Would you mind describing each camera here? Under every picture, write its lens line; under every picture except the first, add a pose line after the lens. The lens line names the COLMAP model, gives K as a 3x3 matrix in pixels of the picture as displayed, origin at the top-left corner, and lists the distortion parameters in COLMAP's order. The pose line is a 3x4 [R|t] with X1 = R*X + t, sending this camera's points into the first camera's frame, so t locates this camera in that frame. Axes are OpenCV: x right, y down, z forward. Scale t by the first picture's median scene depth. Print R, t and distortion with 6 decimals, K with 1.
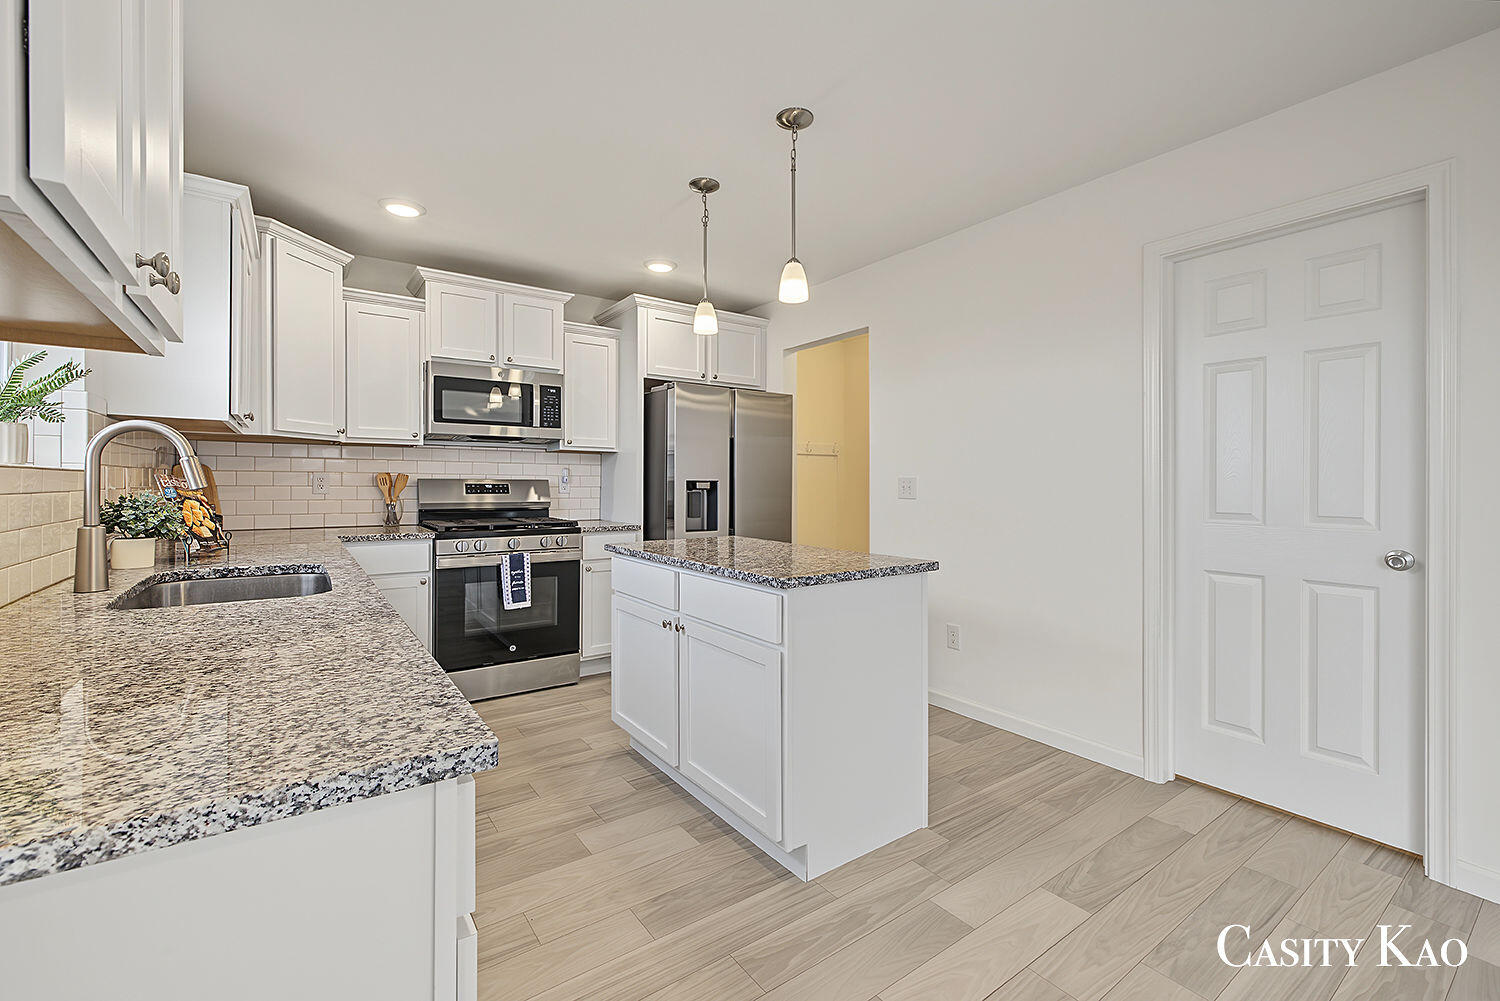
lens RADIAL K [[642.7, 0, 754.8], [0, 642.7, 489.1], [0, 0, 1]] dist [0.001700, -0.000036]
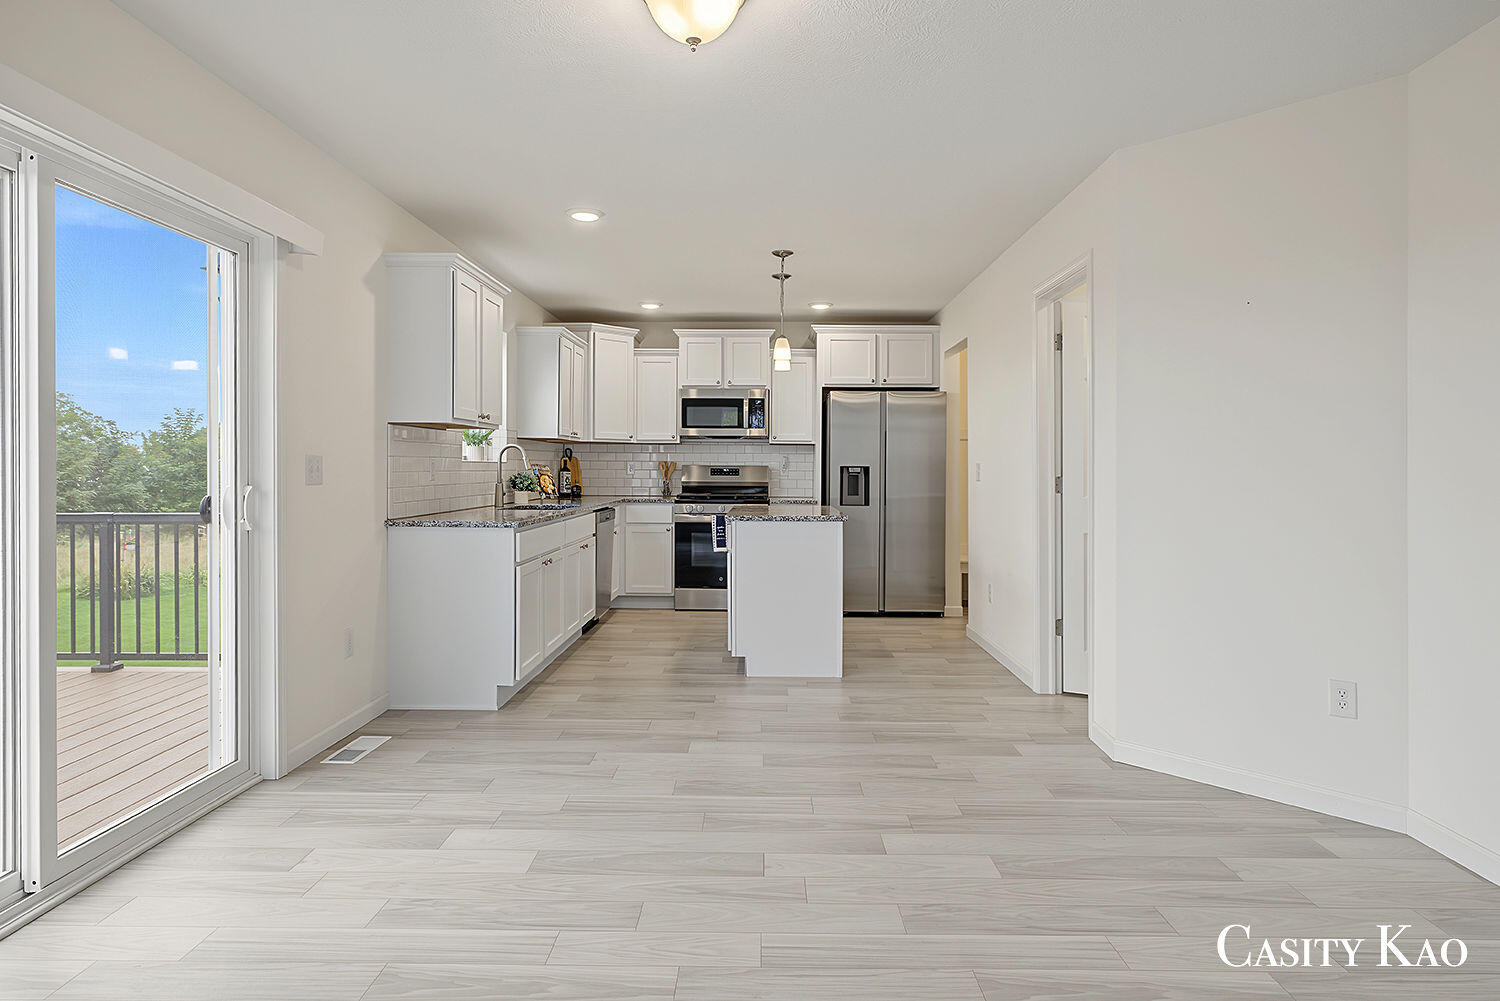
lens RADIAL K [[880.1, 0, 747.0], [0, 880.1, 475.6], [0, 0, 1]] dist [-0.001147, 0.000039]
pose [[0.797299, 0.005844, -0.603556, 0.921226], [-0.006725, 0.999977, 0.000798, 0.006327], [0.603547, 0.003423, 0.797320, -0.601595]]
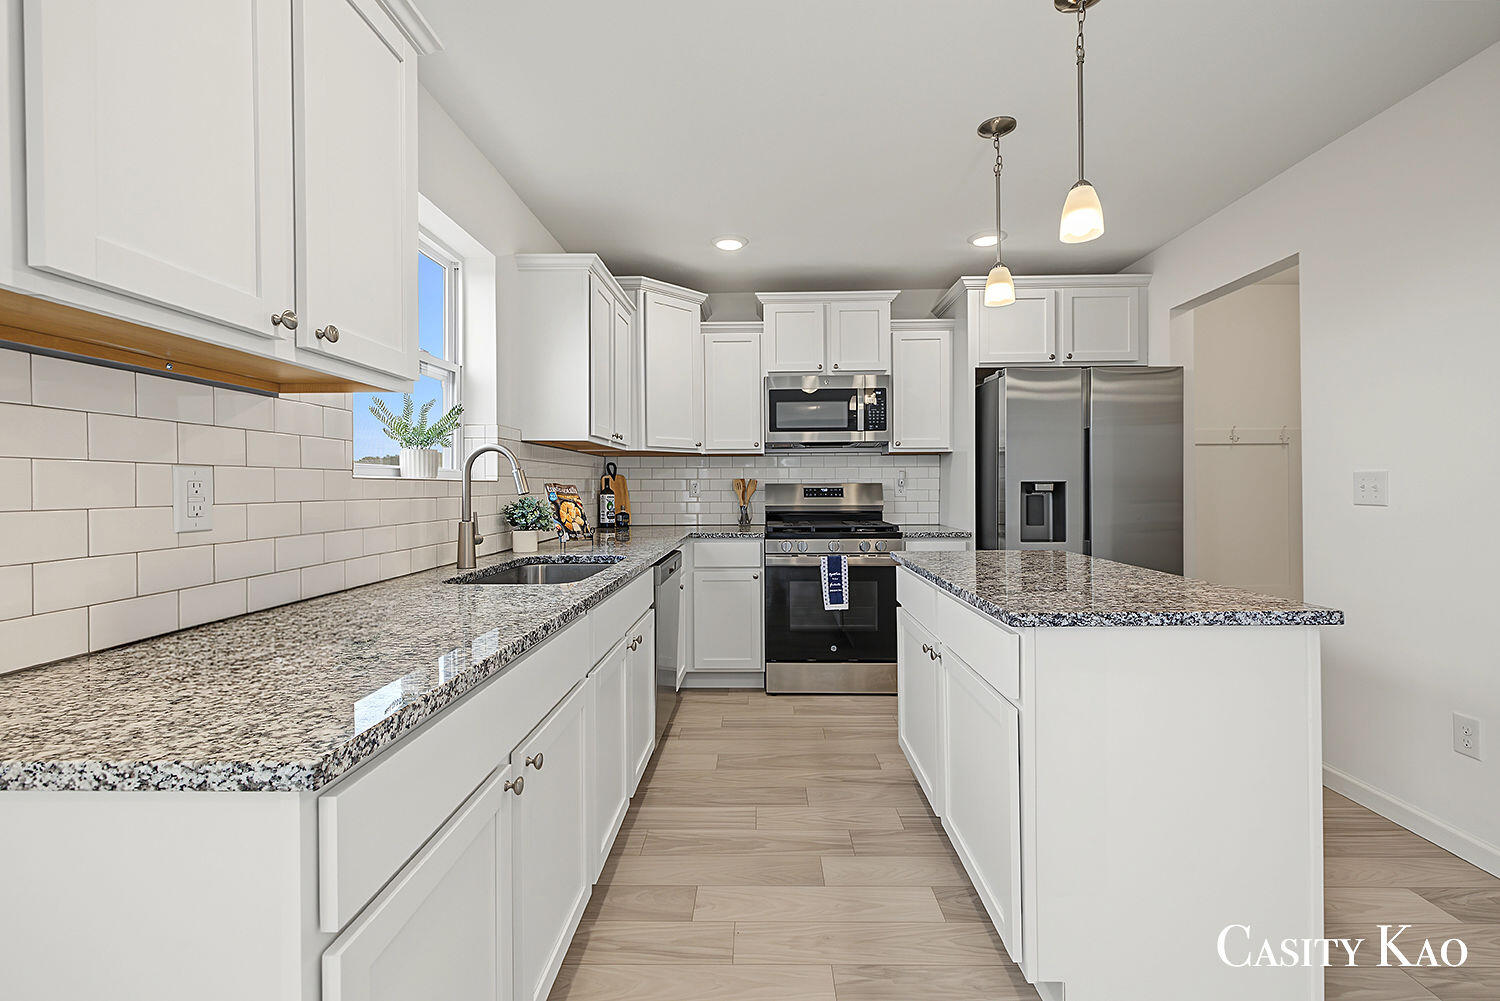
lens RADIAL K [[632.7, 0, 751.7], [0, 632.7, 491.9], [0, 0, 1]] dist [0.003422, 0.000314]
pose [[0.799057, -0.004477, -0.601239, 0.128084], [0.004875, 0.999988, -0.000967, -0.000770], [0.601236, -0.002158, 0.799069, 0.121825]]
